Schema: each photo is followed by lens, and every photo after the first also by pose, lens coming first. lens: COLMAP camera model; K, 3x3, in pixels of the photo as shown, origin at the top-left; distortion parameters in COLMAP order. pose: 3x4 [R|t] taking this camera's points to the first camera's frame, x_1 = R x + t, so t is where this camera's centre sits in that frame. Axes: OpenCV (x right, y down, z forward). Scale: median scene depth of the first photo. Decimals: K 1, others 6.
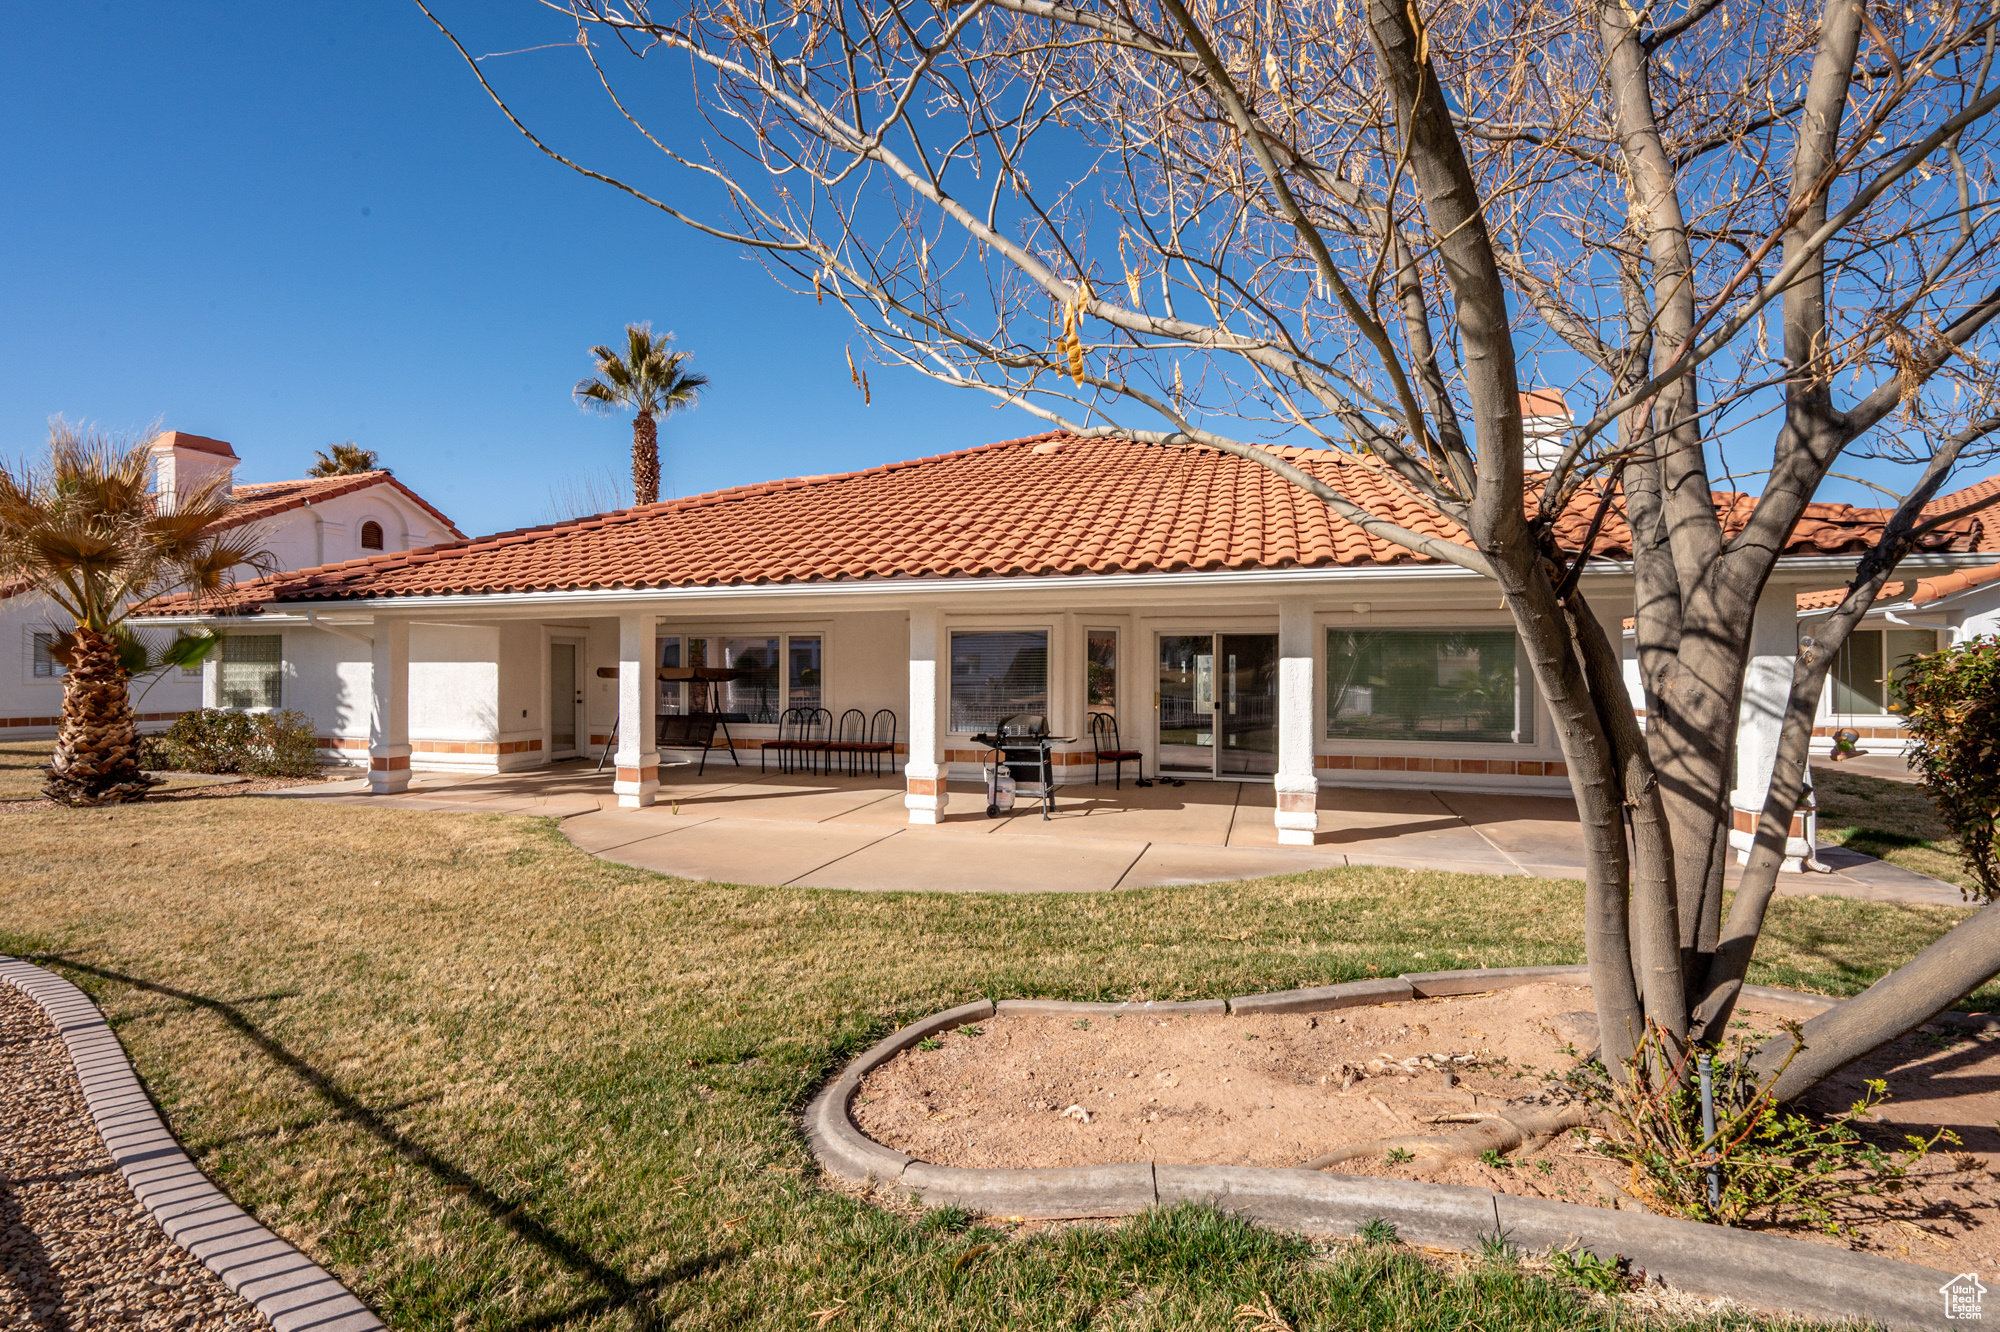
lens RADIAL K [[866.1, 0, 1000.0], [0, 866.1, 666.0], [0, 0, 1]] dist [-0.001779, -0.000323]
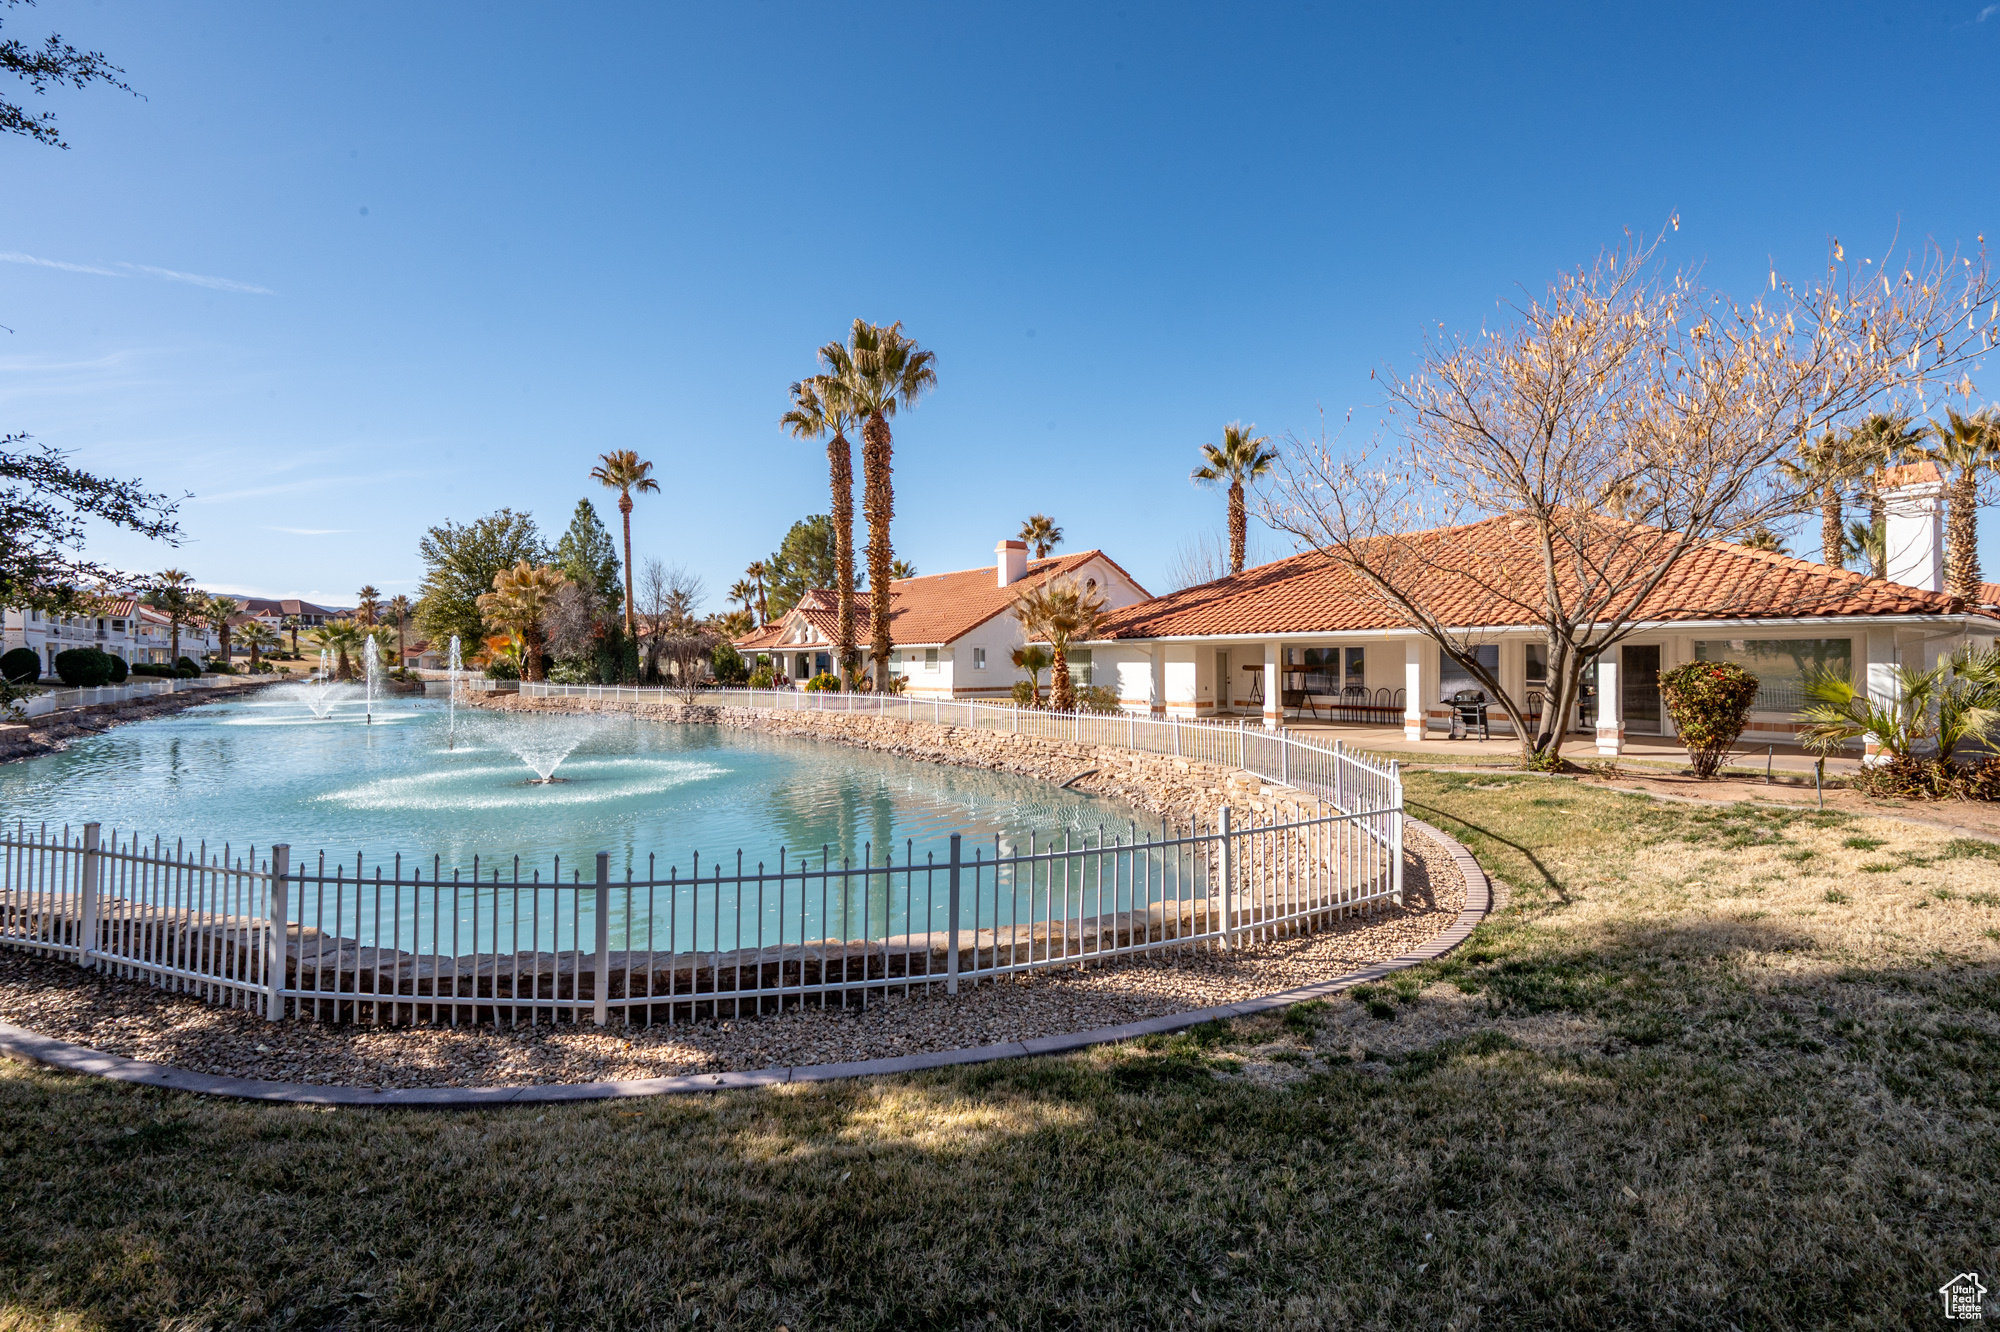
lens RADIAL K [[825.6, 0, 1003.8], [0, 825.6, 656.0], [0, 0, 1]] dist [-0.012267, 0.000050]
pose [[0.809503, -0.008755, -0.587051, 0.192765], [0.010631, 0.999943, -0.000253, -0.024253], [0.587020, -0.006036, 0.809550, -0.828043]]
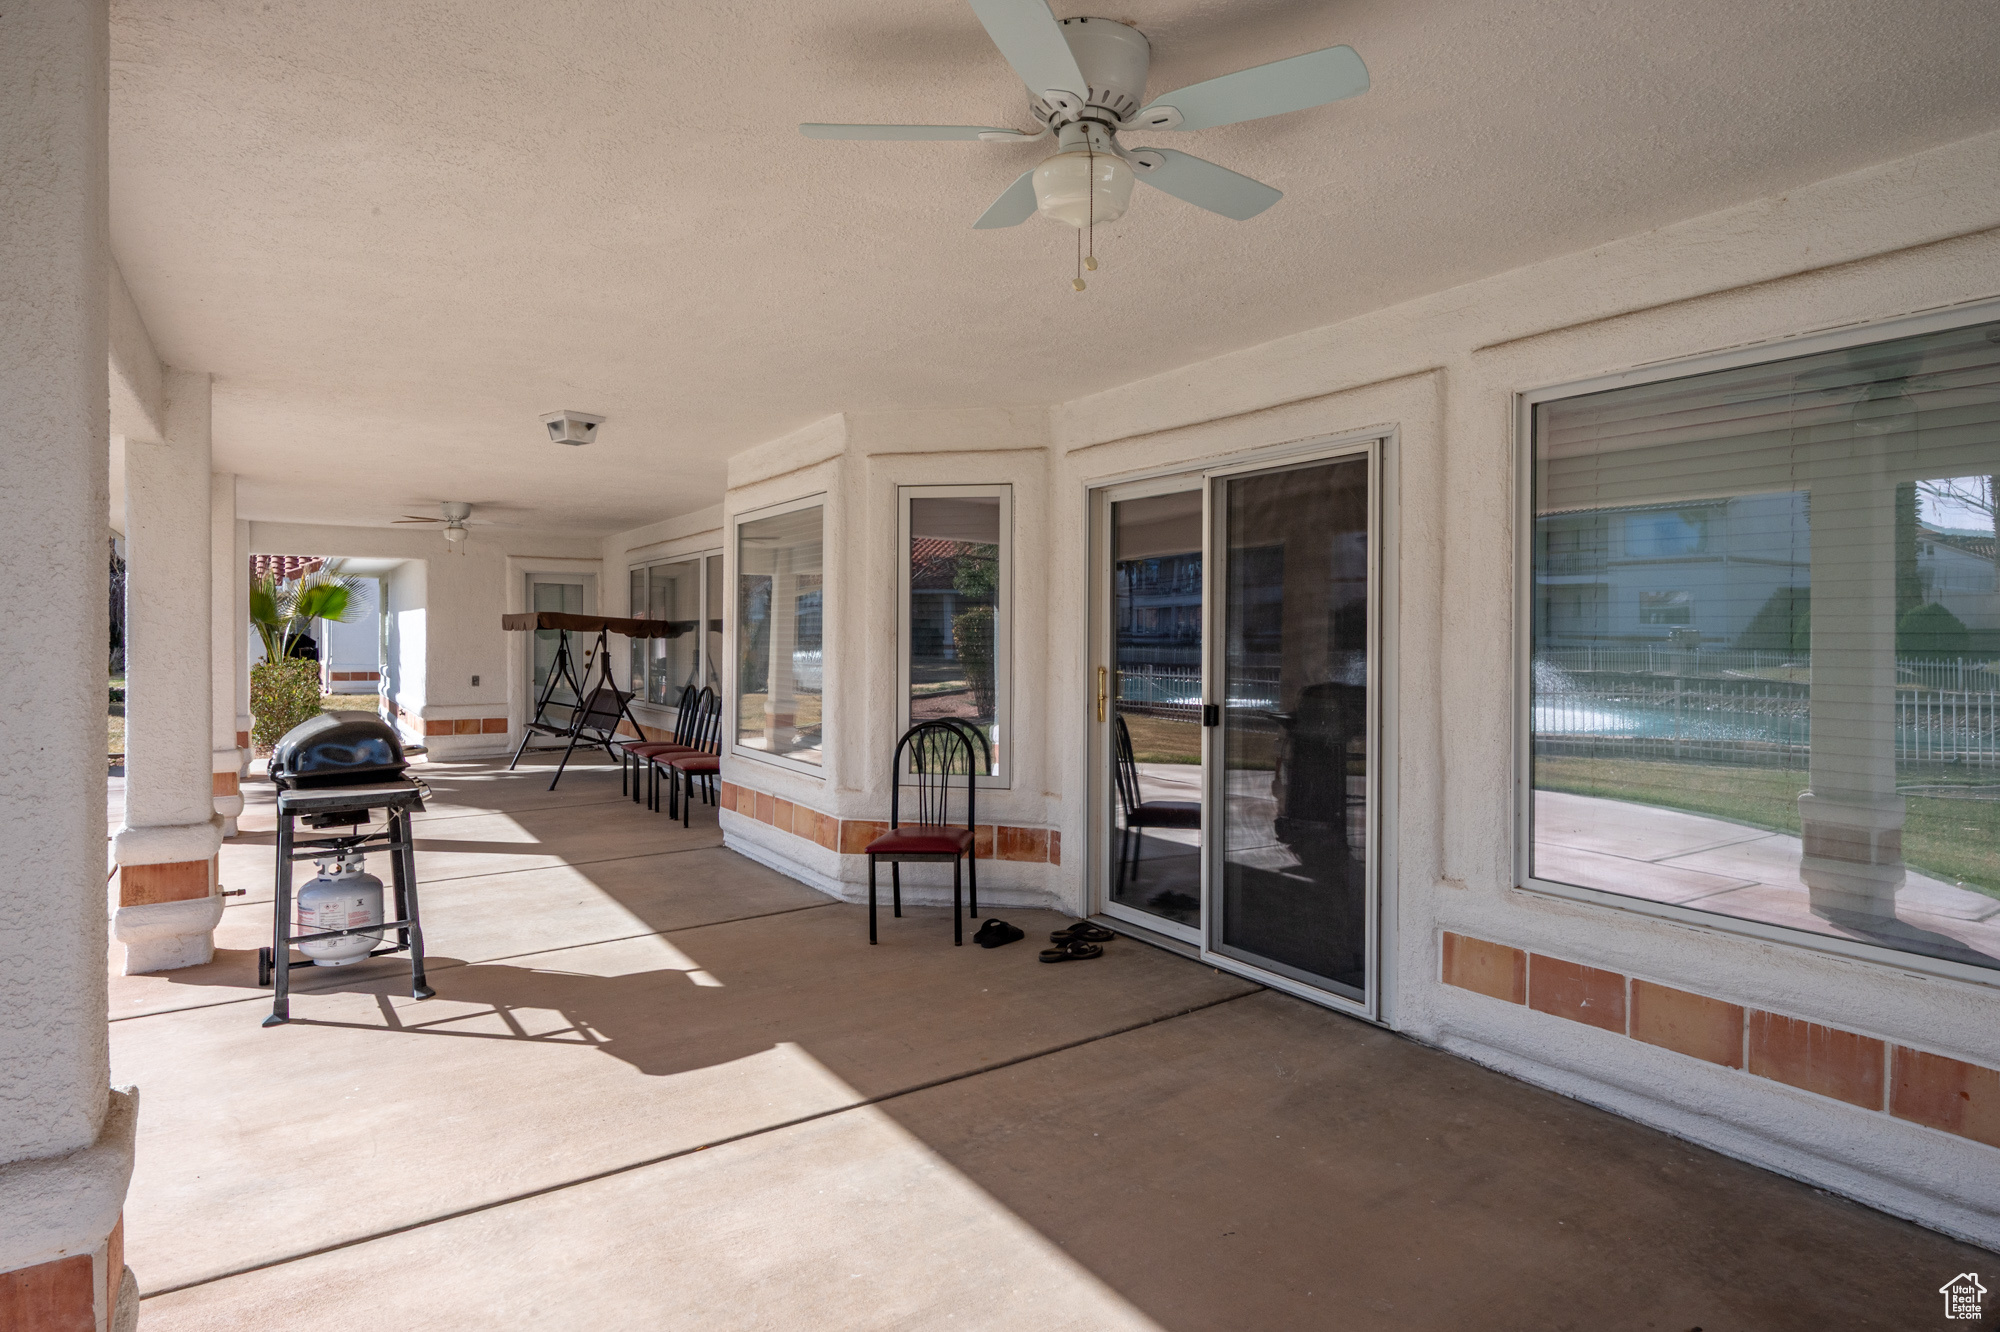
lens RADIAL K [[1126.1, 0, 1009.2], [0, 1126.1, 650.1], [0, 0, 1]] dist [-0.002033, 0.000785]
pose [[0.765417, 0.009834, -0.643459, 0.388824], [-0.000399, 0.999890, 0.014807, 0.016251], [0.643534, -0.011077, 0.765337, 0.589332]]
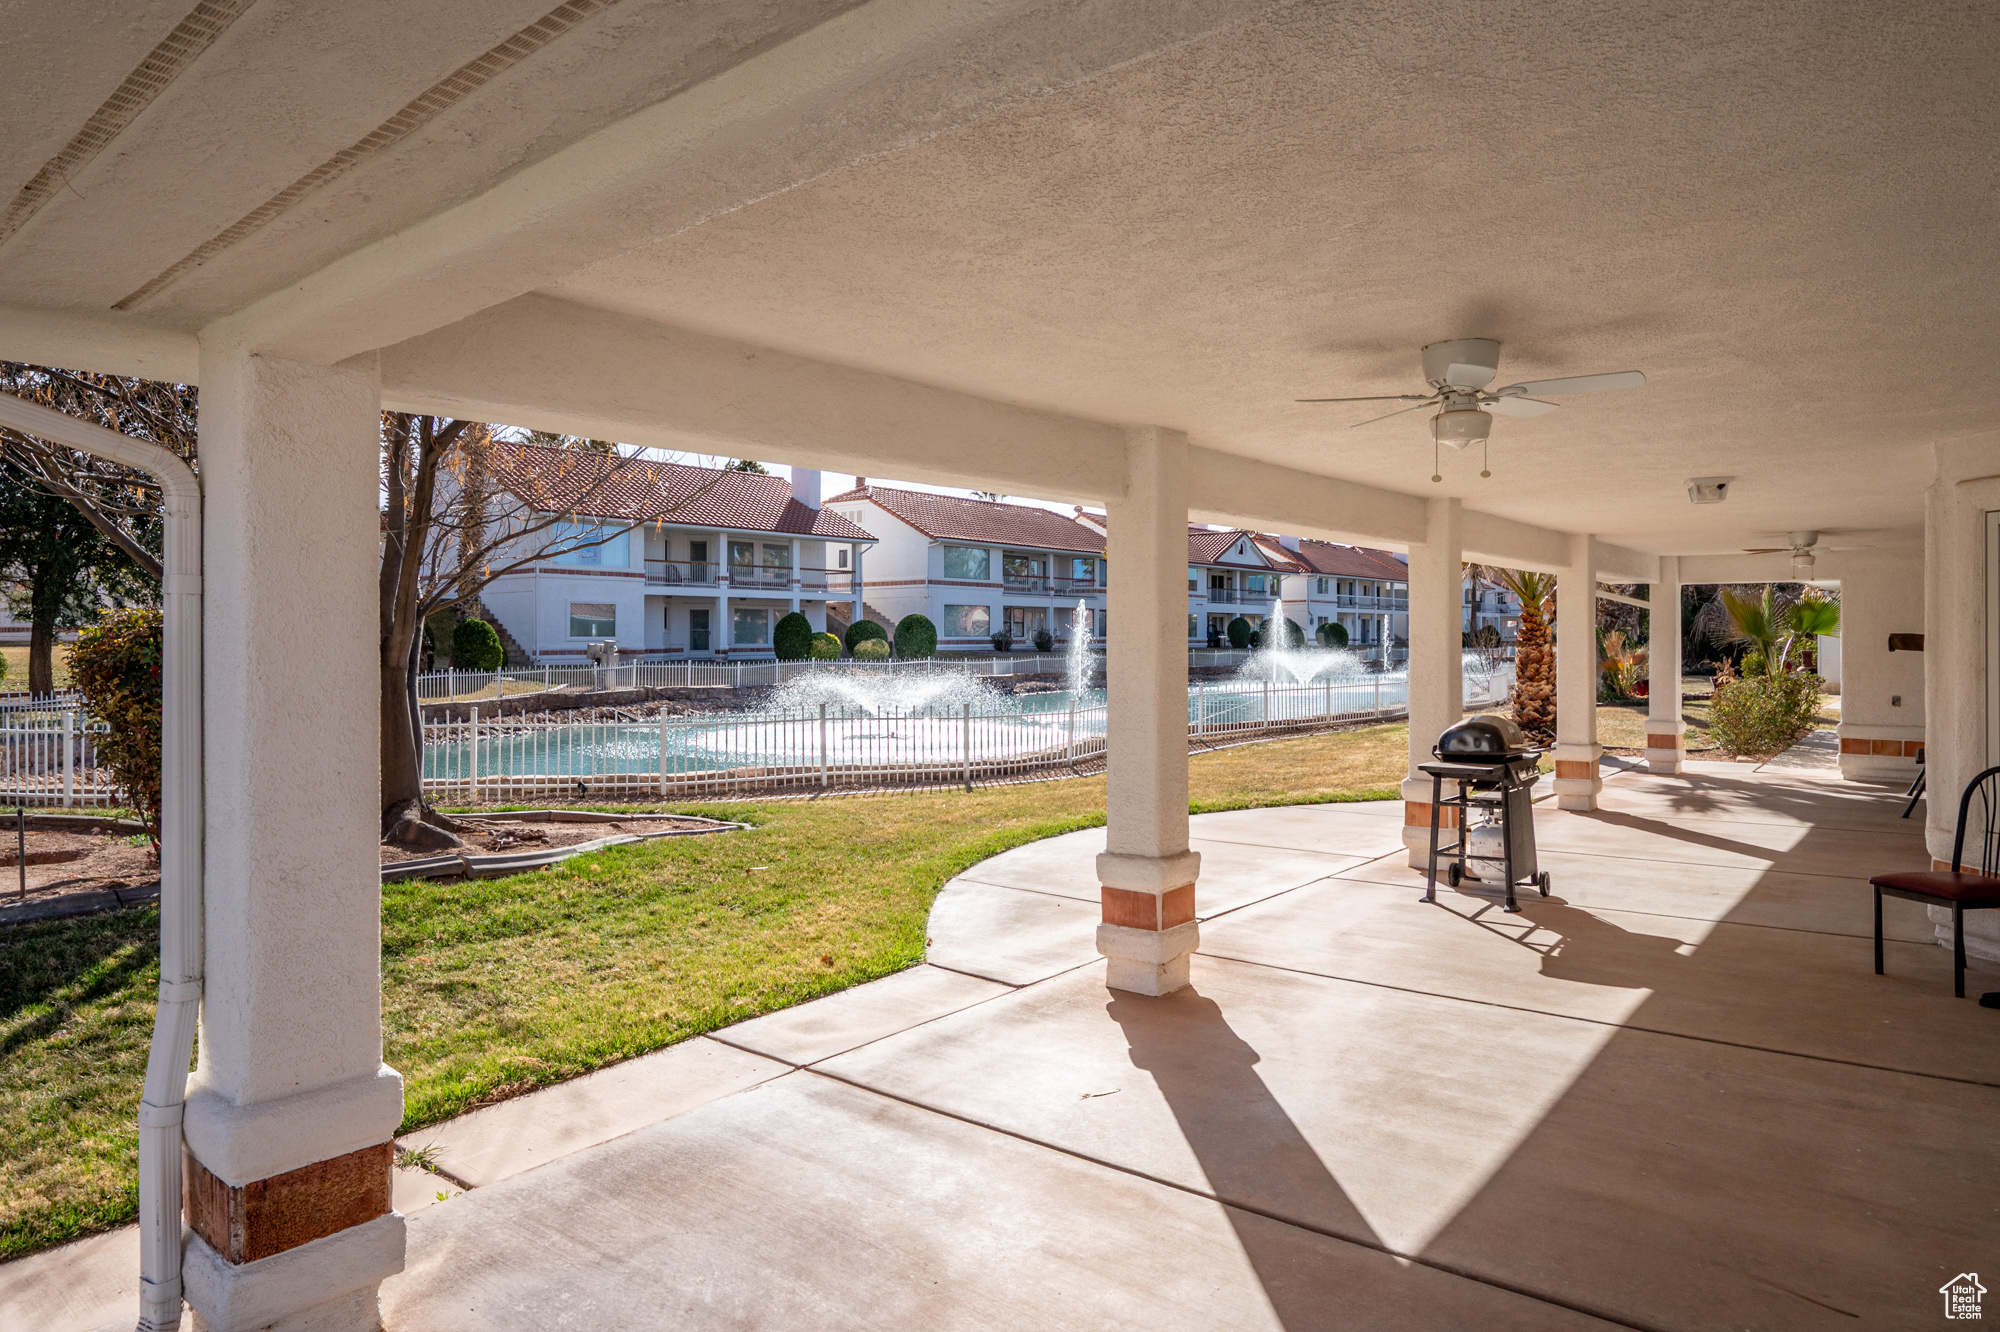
lens RADIAL K [[1175.7, 0, 1001.3], [0, 1175.7, 642.7], [0, 0, 1]] dist [-0.001294, 0.000165]
pose [[-0.393346, 0.002535, -0.919387, 0.603430], [0.003103, 0.999994, 0.001430, 0.005046], [0.919385, -0.002291, -0.393351, 0.730415]]
